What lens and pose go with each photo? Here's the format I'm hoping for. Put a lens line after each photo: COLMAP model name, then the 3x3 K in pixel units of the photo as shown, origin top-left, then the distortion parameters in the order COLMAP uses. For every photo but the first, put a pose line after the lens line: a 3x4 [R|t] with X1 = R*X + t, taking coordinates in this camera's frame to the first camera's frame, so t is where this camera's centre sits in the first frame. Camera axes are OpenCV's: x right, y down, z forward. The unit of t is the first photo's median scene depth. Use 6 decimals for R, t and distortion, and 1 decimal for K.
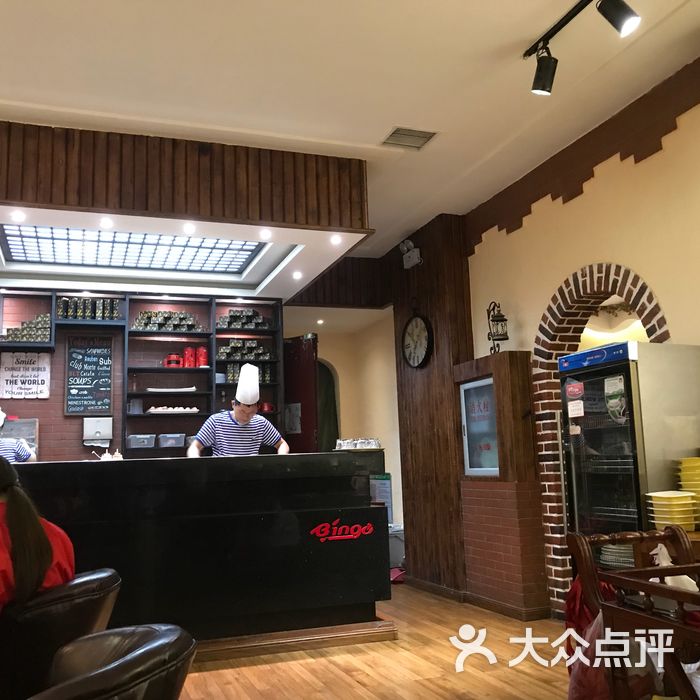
lens RADIAL K [[762.2, 0, 350.0], [0, 762.2, 350.0], [0, 0, 1]] dist [0.005107, 0.028654]
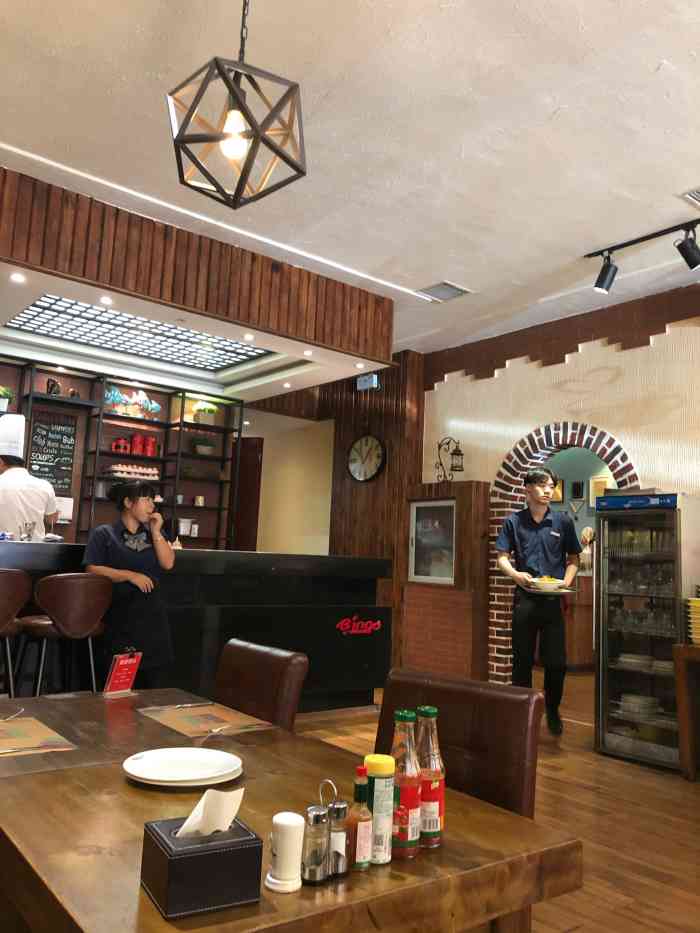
lens RADIAL K [[756.8, 0, 350.0], [0, 756.8, 466.5], [0, 0, 1]] dist [0.050230, -0.001357]
pose [[0.939709, 0.116454, 0.321536, -0.365003], [-0.125402, 0.992080, 0.007183, -0.004562], [-0.318153, -0.047071, 0.946870, -0.050215]]
